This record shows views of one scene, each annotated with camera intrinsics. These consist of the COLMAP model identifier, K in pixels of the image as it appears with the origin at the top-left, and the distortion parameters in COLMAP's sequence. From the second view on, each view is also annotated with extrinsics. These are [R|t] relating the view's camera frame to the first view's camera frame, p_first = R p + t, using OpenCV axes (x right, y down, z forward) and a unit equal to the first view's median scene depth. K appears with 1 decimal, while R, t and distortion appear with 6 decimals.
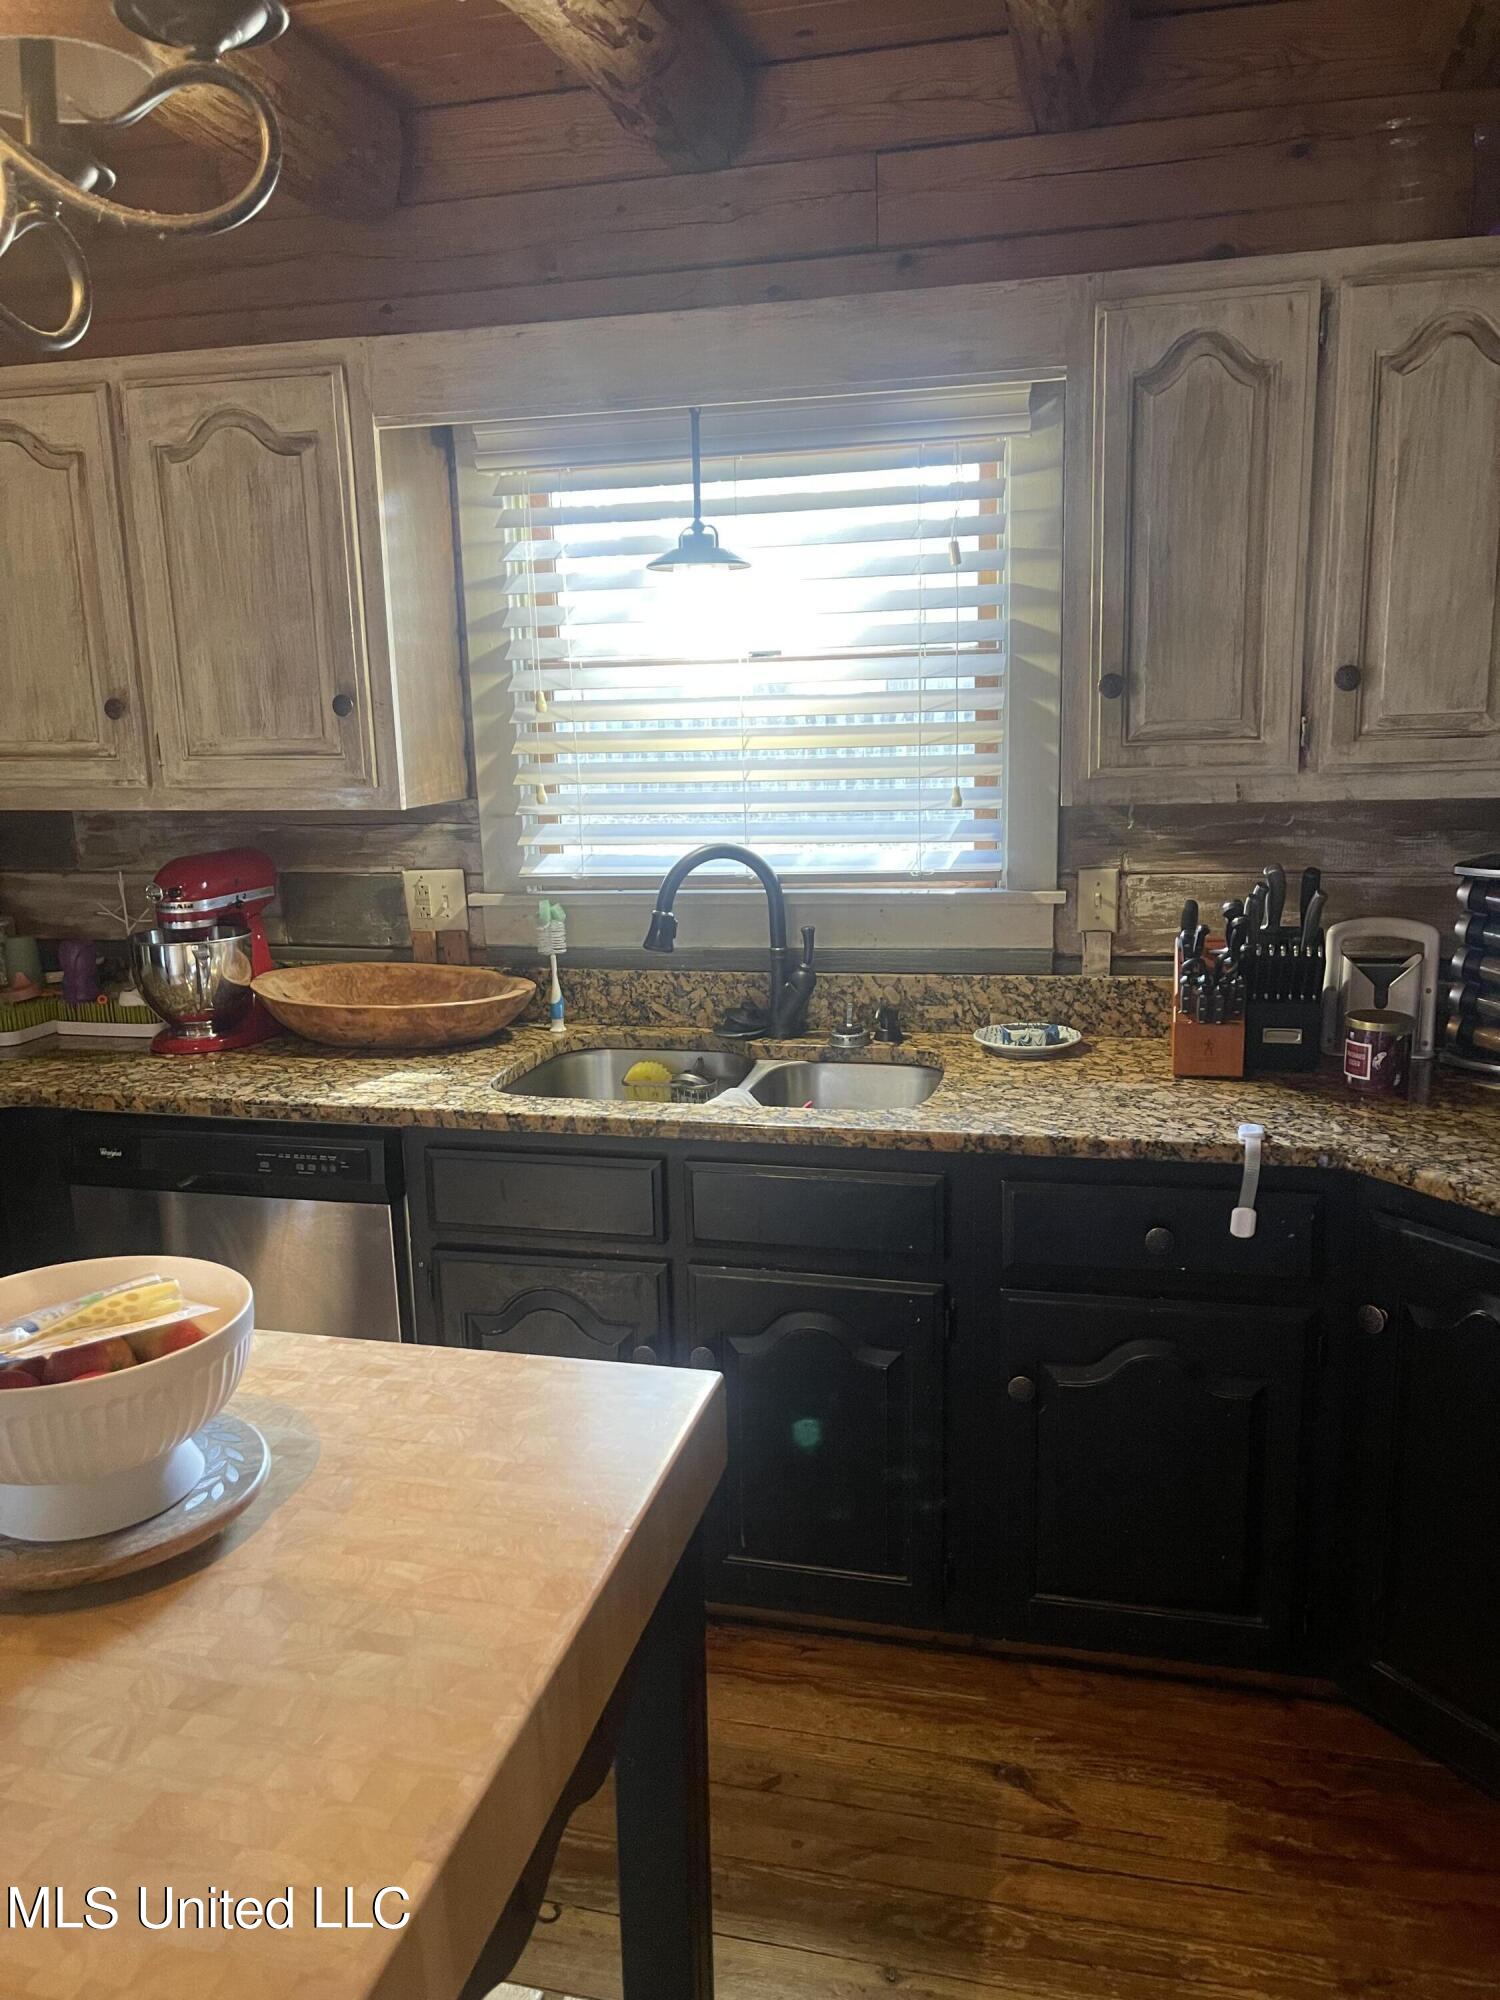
lens RADIAL K [[1513.6, 0, 751.7], [0, 1513.6, 995.8], [0, 0, 1]] dist [0.044340, -0.043411]
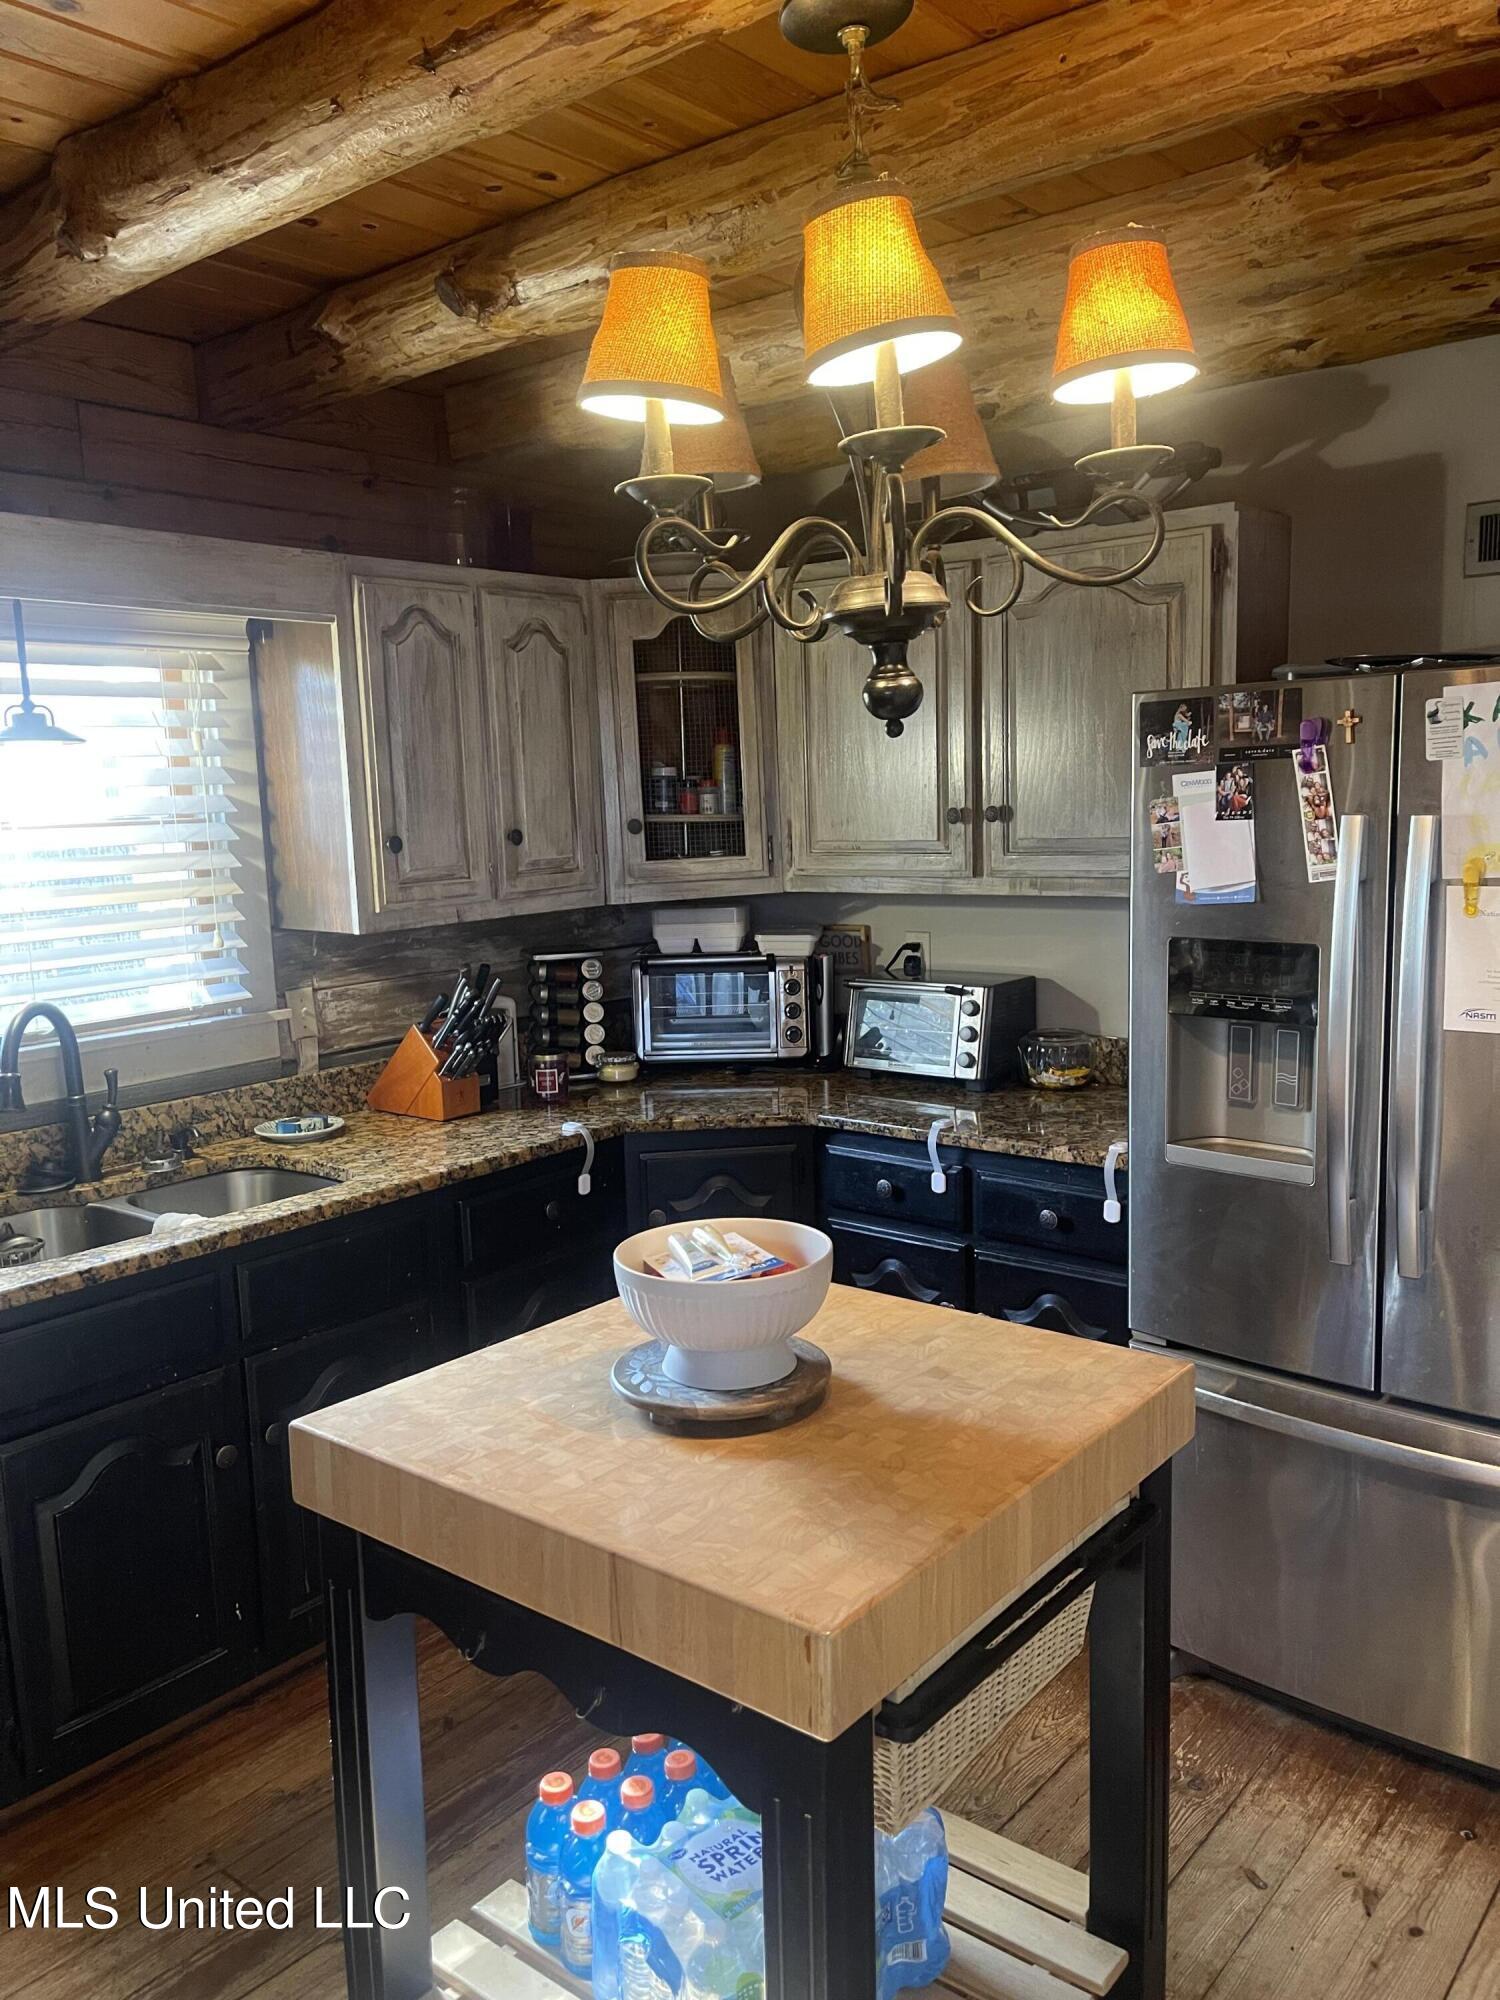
lens RADIAL K [[1513.6, 0, 758.2], [0, 1513.6, 1003.1], [0, 0, 1]] dist [0.044340, -0.043411]
pose [[0.414080, -0.109819, 0.903592, -0.859887], [0.204128, 0.978615, 0.025393, -0.029582], [-0.887057, 0.173934, 0.427642, 0.138080]]
